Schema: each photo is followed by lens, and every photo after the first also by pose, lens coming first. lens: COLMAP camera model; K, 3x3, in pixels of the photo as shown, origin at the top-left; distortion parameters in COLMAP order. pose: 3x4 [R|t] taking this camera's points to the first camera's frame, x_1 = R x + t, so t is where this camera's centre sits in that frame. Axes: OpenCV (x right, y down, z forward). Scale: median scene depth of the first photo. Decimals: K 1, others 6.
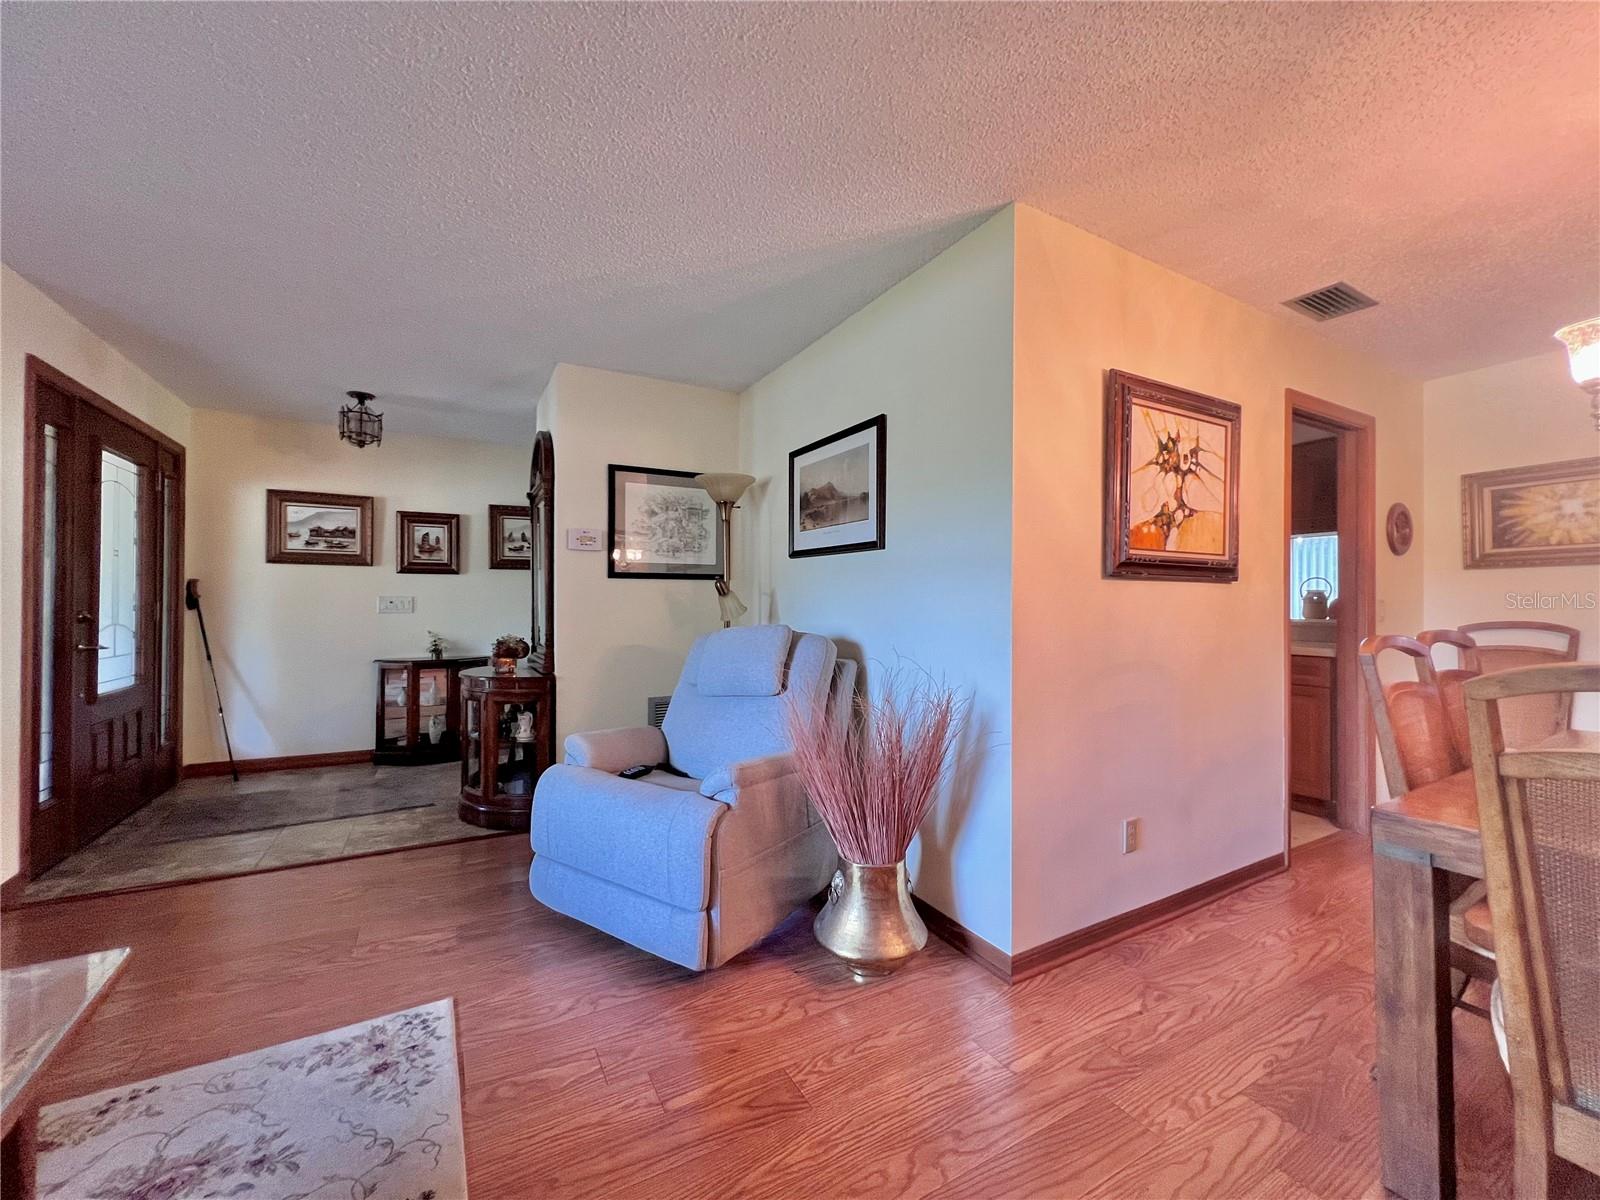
lens RADIAL K [[639.4, 0, 804.6], [0, 639.4, 599.9], [0, 0, 1]] dist [-0.000823, 0.000121]
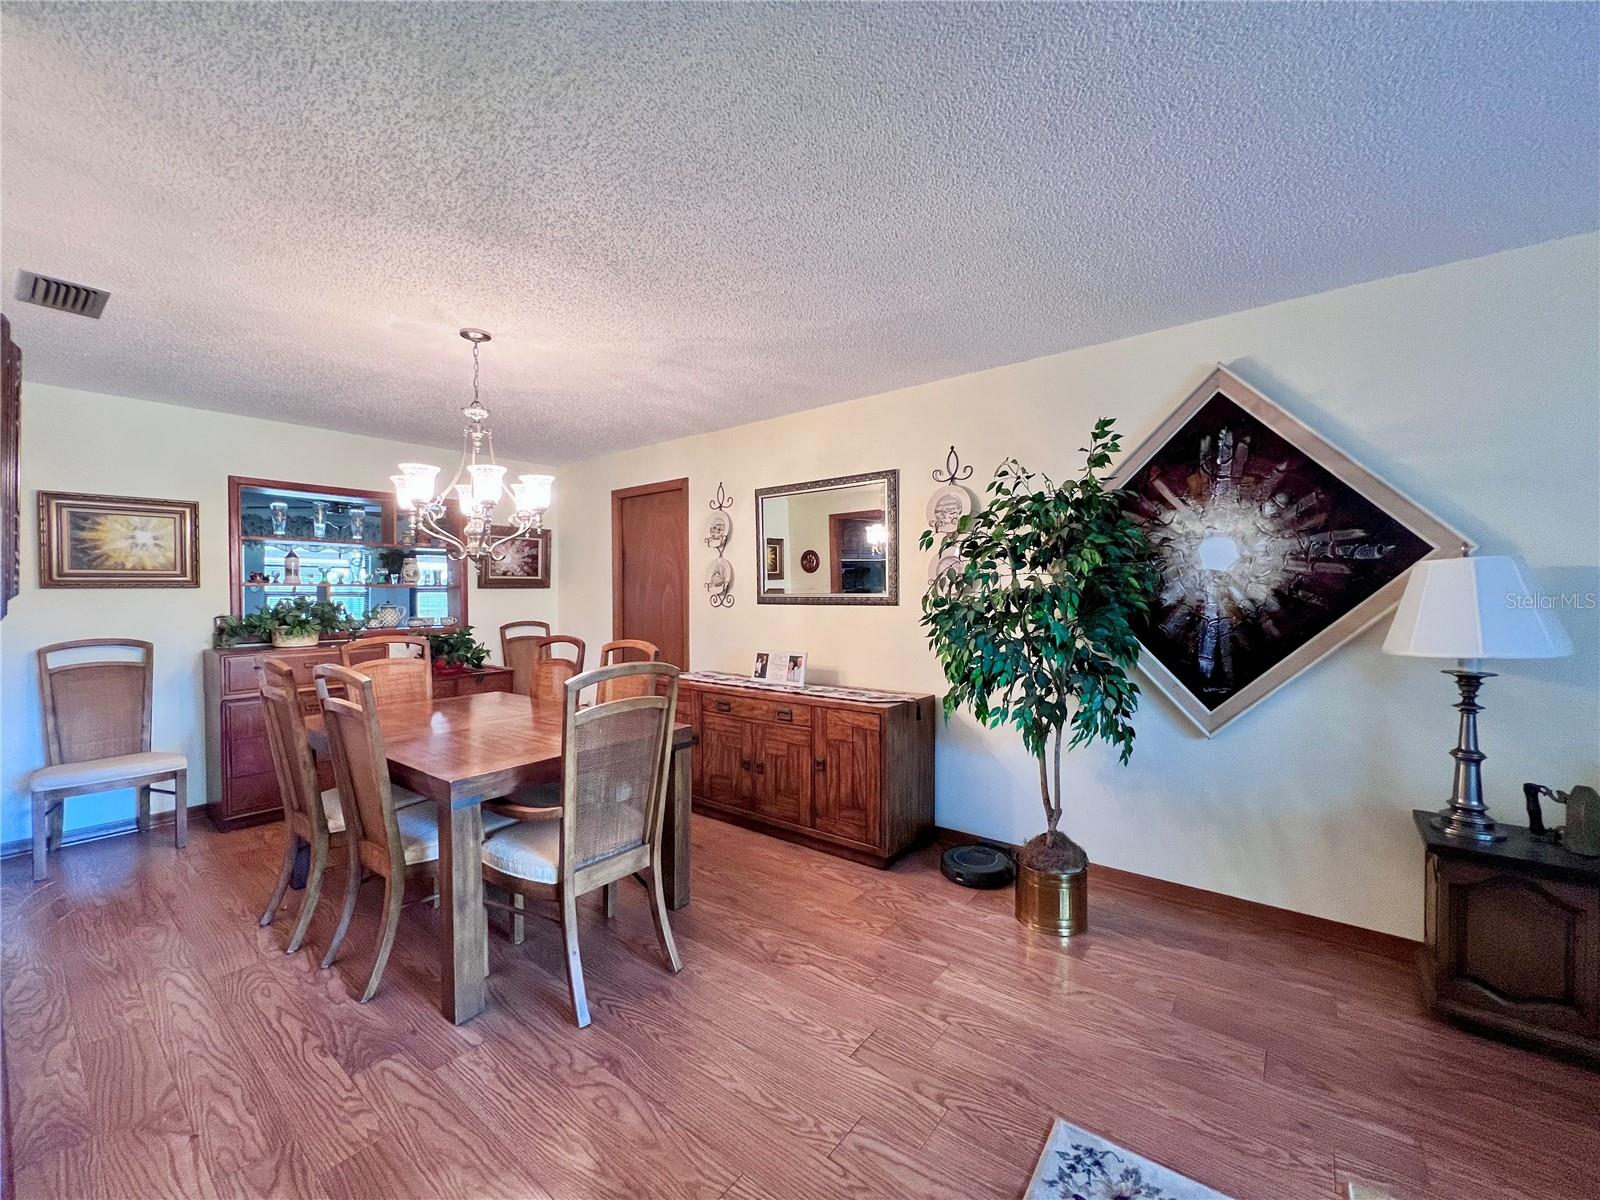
lens RADIAL K [[643.2, 0, 803.1], [0, 643.2, 598.3], [0, 0, 1]] dist [-0.001316, 0.000164]
pose [[-0.380894, -0.008957, 0.924575, -0.424979], [-0.001715, 0.999958, 0.008980, -0.061214], [-0.924617, 0.001835, -0.380894, 0.426370]]
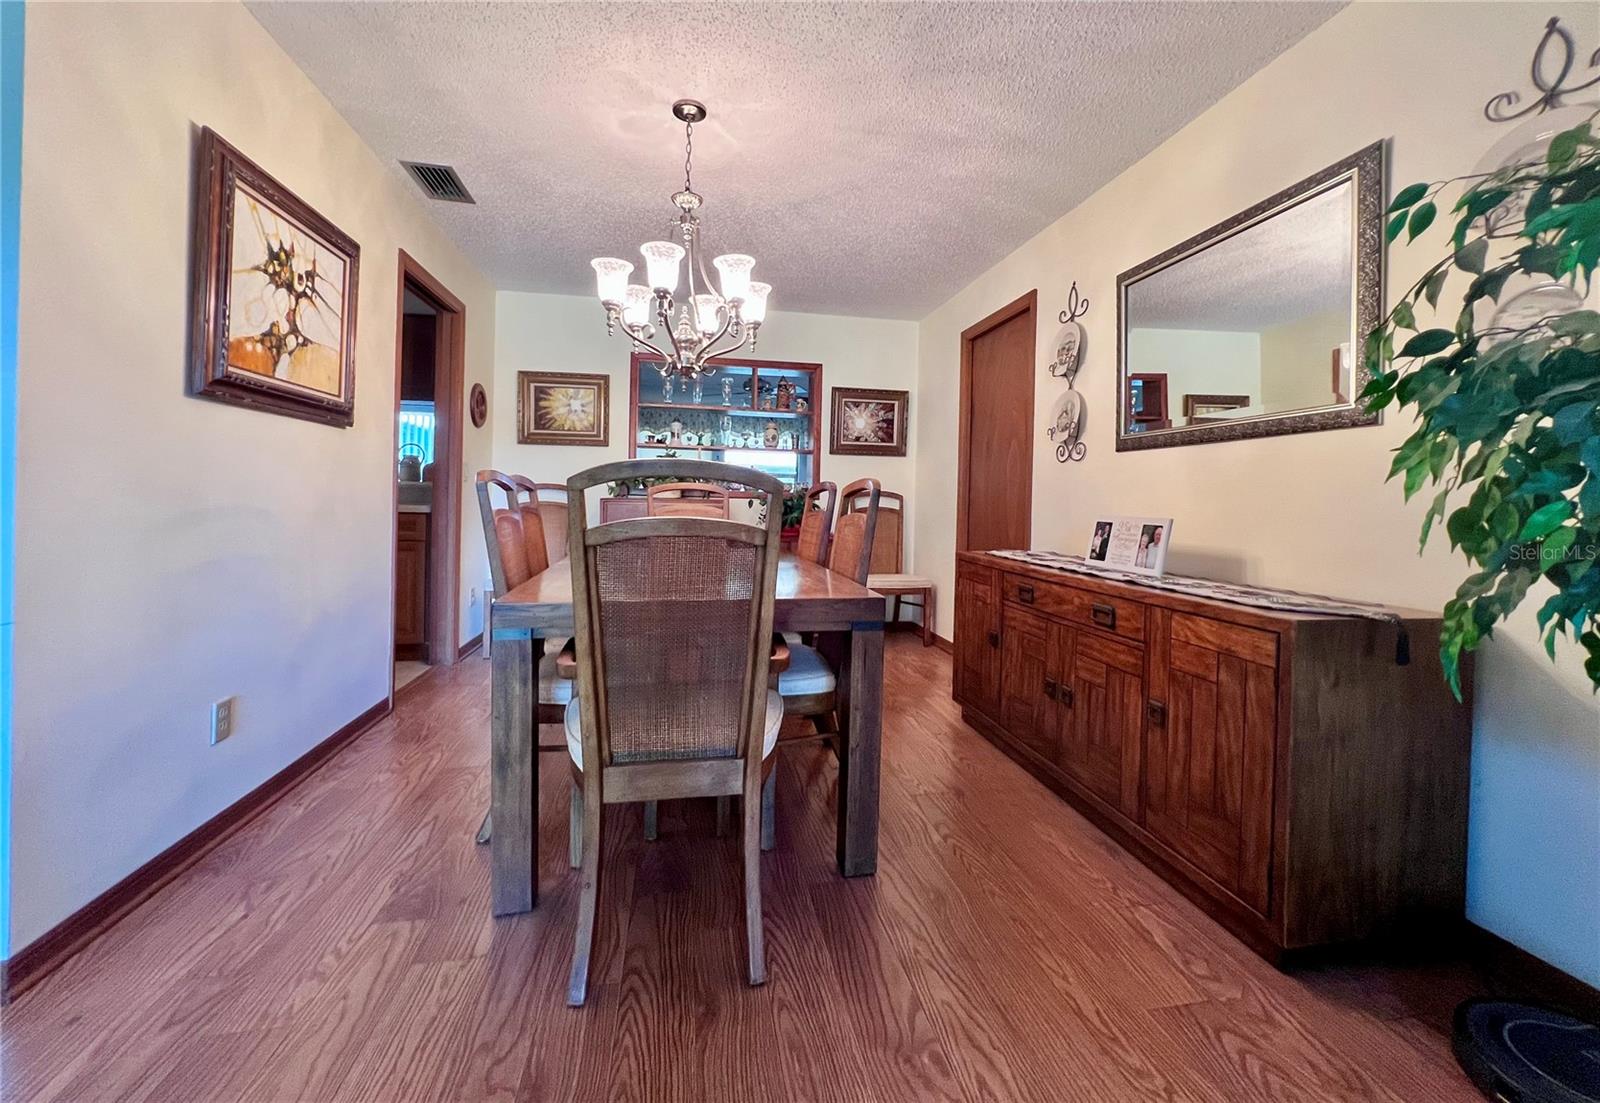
lens RADIAL K [[642.3, 0, 803.4], [0, 642.3, 502.5], [0, 0, 1]] dist [-0.001024, 0.000181]
pose [[0.318030, 0.000021, 0.948081, -0.024848], [-0.027193, 0.999589, 0.009100, 0.060732], [-0.947691, -0.028675, 0.317899, 0.047630]]
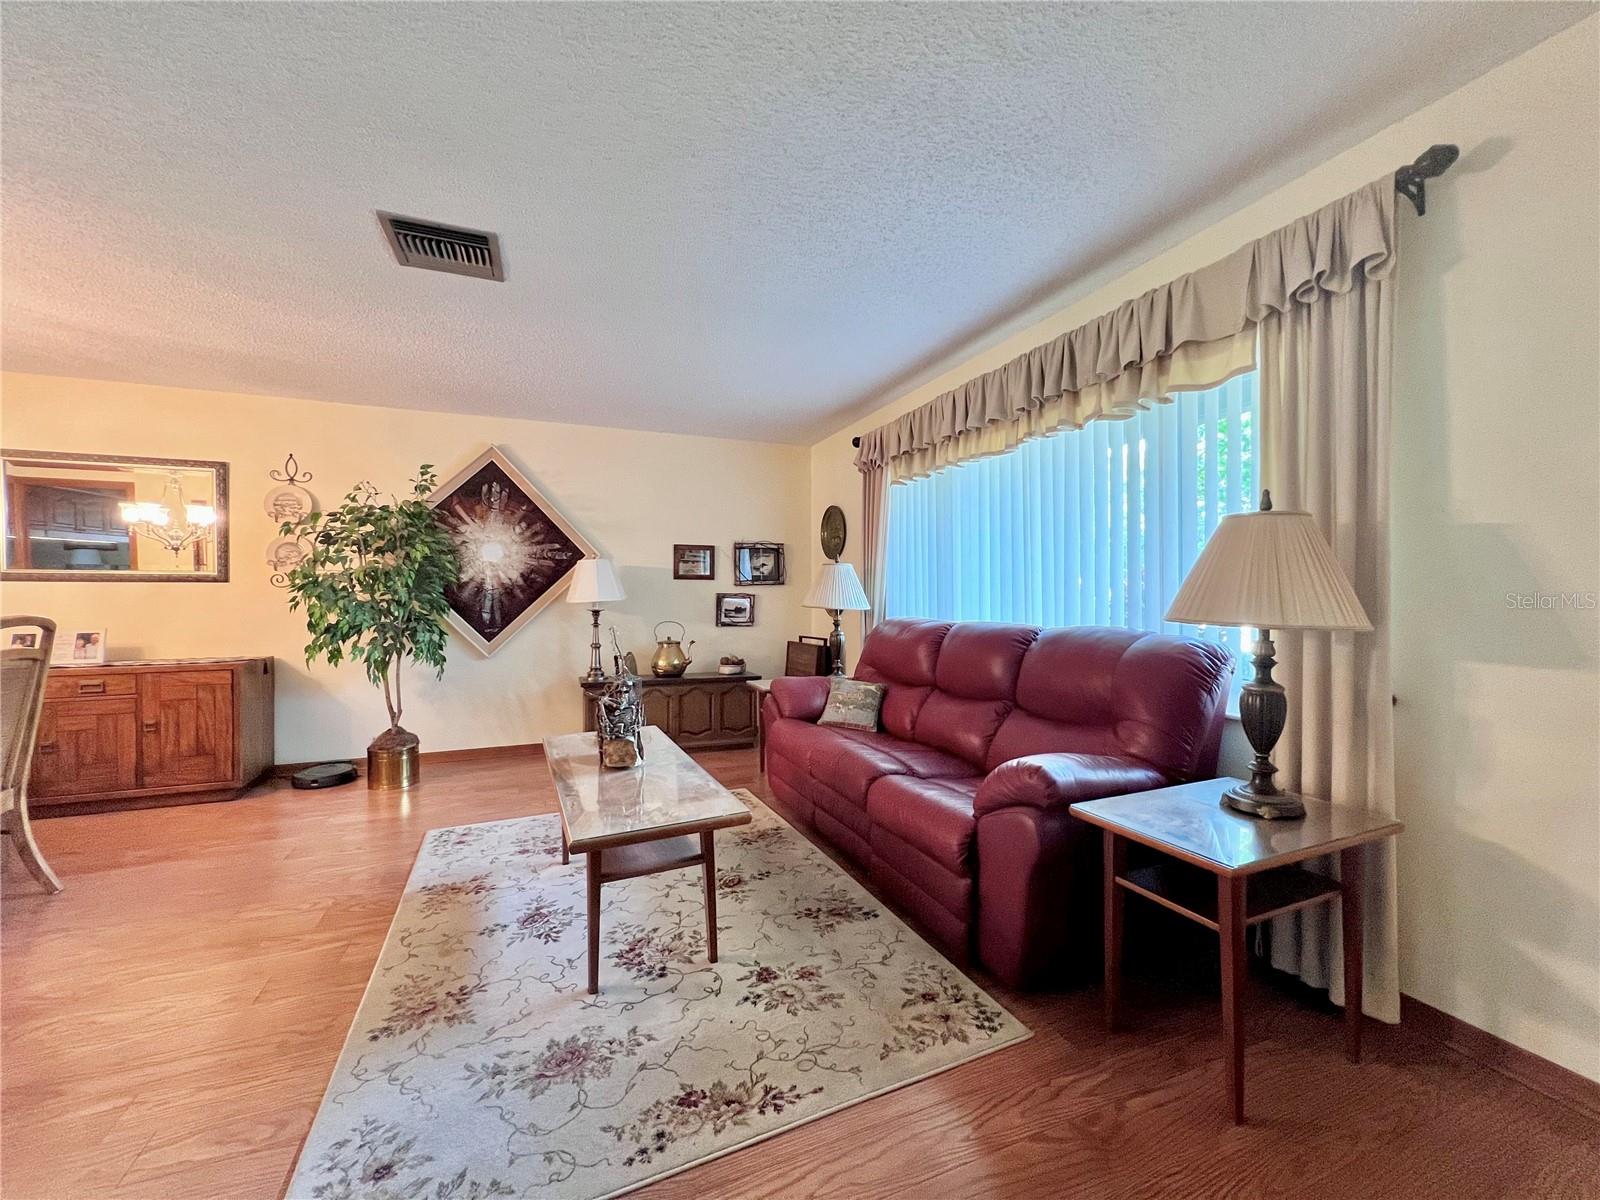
lens RADIAL K [[639.4, 0, 804.6], [0, 639.4, 599.9], [0, 0, 1]] dist [-0.000823, 0.000121]
pose [[-0.992451, -0.003380, 0.122596, -0.826267], [-0.002955, 0.999989, 0.003647, 0.001686], [-0.122607, 0.003257, -0.992450, 1.110813]]
